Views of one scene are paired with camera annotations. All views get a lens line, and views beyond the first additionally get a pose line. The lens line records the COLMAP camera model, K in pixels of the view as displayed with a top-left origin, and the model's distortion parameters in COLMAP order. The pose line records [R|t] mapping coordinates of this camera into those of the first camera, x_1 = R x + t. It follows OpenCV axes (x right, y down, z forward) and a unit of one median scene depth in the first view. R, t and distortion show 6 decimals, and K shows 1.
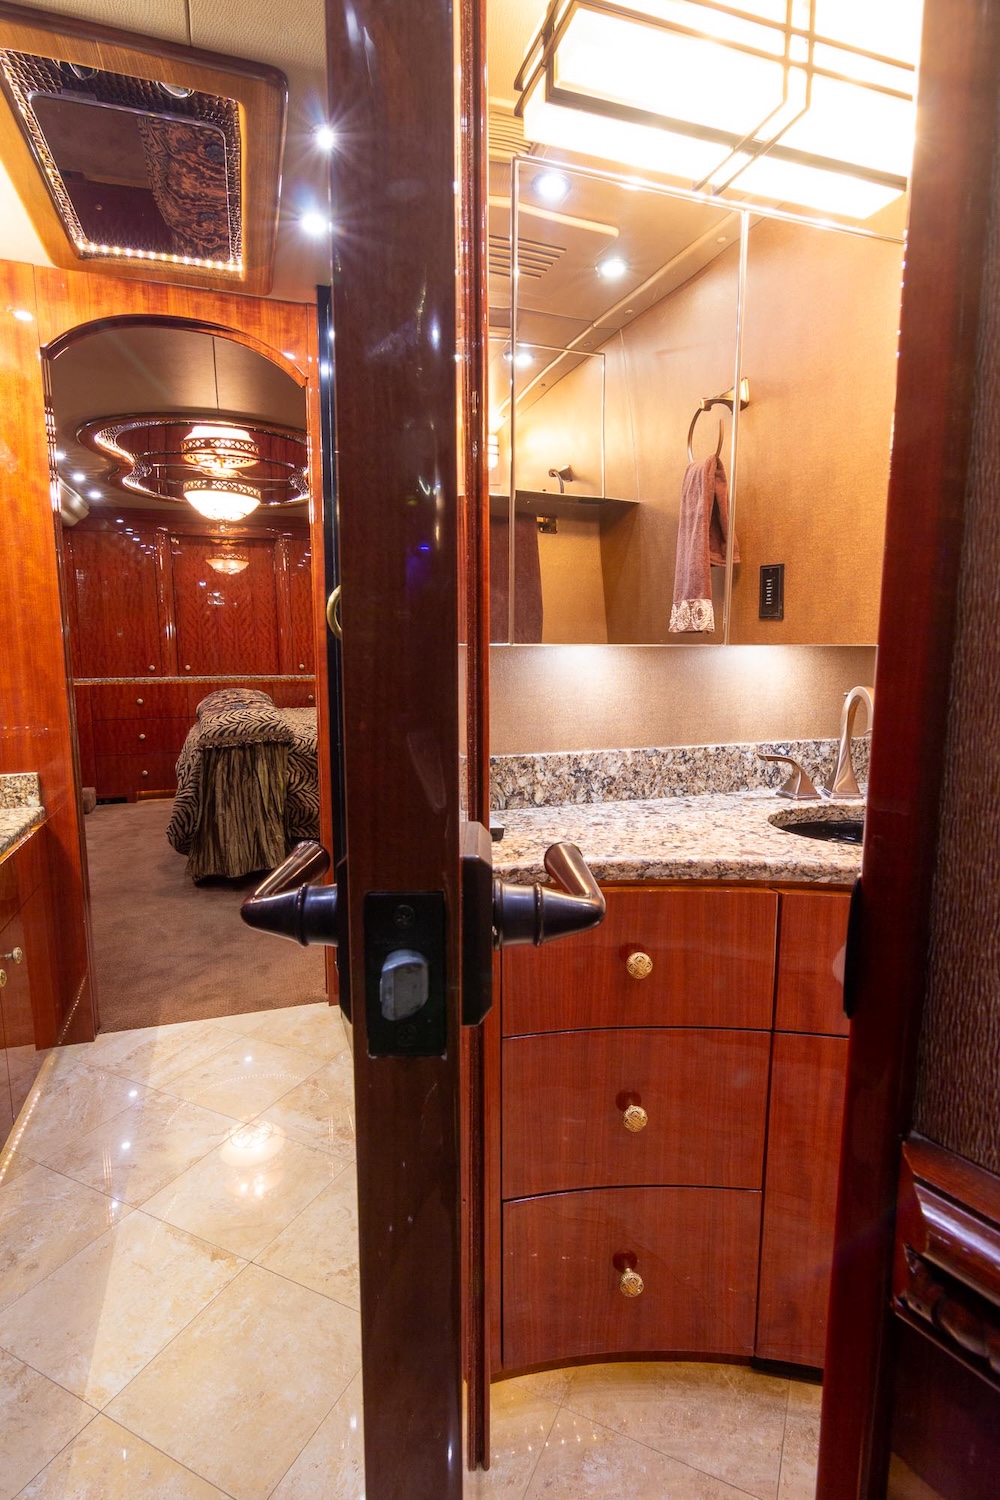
lens RADIAL K [[759.8, 0, 502.4], [0, 759.8, 751.1], [0, 0, 1]] dist [-0.001679, 0.002209]
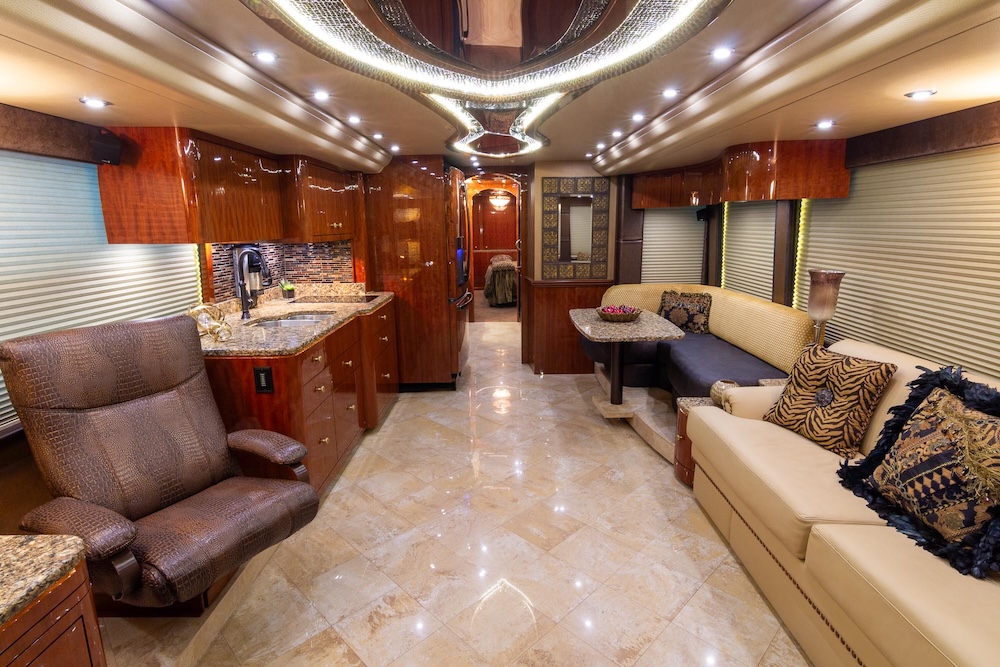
lens RADIAL K [[506.5, 0, 501.5], [0, 506.5, 330.9], [0, 0, 1]] dist [-0.001679, 0.002209]
pose [[0.944614, 0.060818, -0.322499, 0.506209], [-0.036455, 0.996042, 0.081059, 0.091067], [0.326153, -0.064813, 0.943093, -1.462538]]
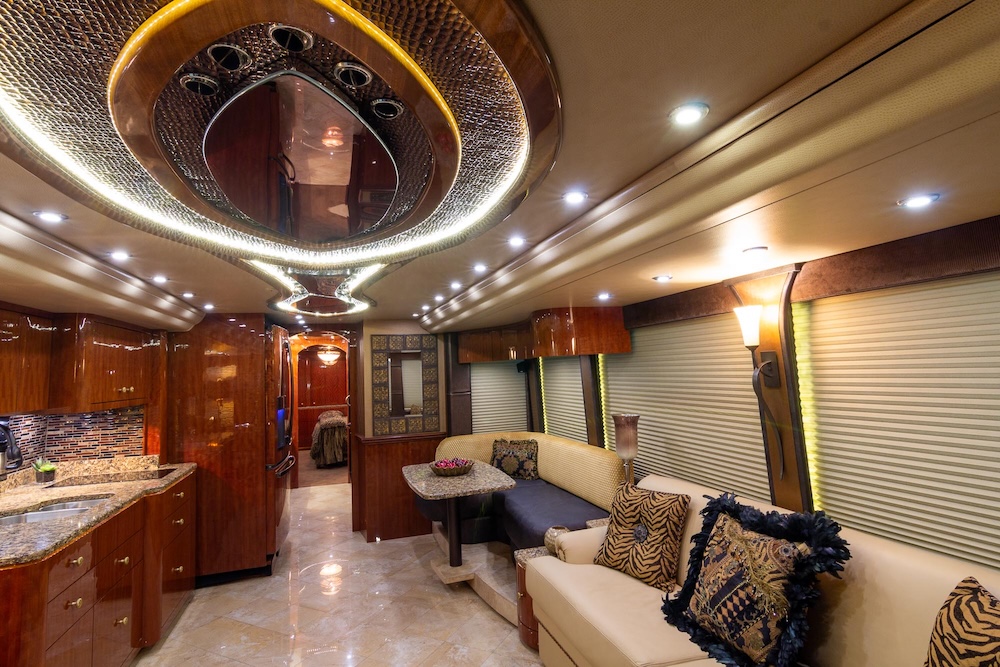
lens RADIAL K [[506.5, 0, 501.5], [0, 506.5, 330.9], [0, 0, 1]] dist [-0.001679, 0.002209]
pose [[0.999331, -0.034976, -0.010723, 0.518195], [0.031895, 0.976562, -0.212862, 0.082879], [0.017917, 0.212377, 0.977024, -1.469040]]
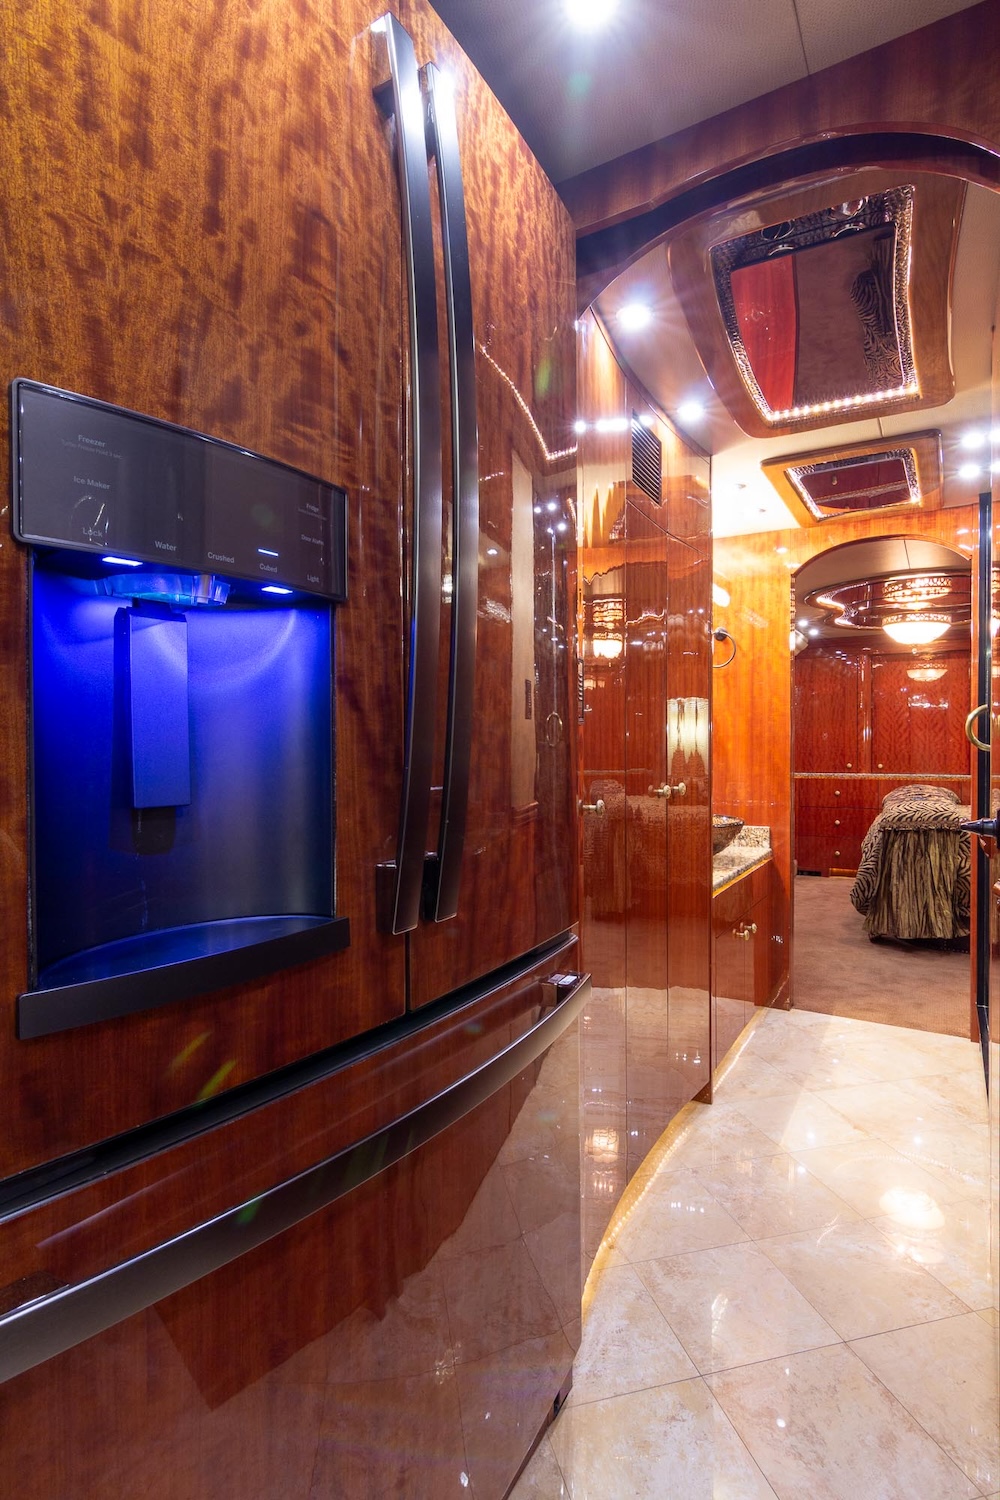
lens RADIAL K [[759.8, 0, 502.4], [0, 759.8, 751.1], [0, 0, 1]] dist [-0.001679, 0.002209]
pose [[0.649813, 0.004387, -0.760082, 0.144572], [-0.103280, 0.991219, -0.082576, 0.035513], [0.753045, 0.132160, 0.644559, -0.288068]]
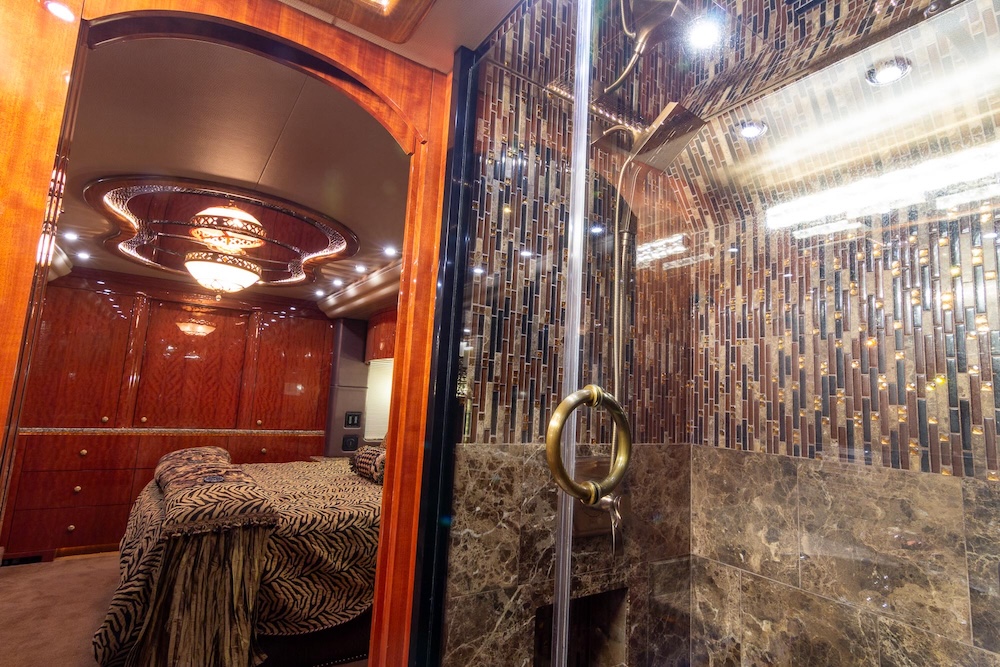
lens RADIAL K [[506.2, 0, 503.2], [0, 506.2, 331.2], [0, 0, 1]] dist [-0.000717, 0.003937]
pose [[0.967251, 0.084616, 0.239302, -0.178775], [-0.017732, 0.963019, -0.268848, -0.077573], [-0.253201, 0.255800, 0.932982, 0.300539]]
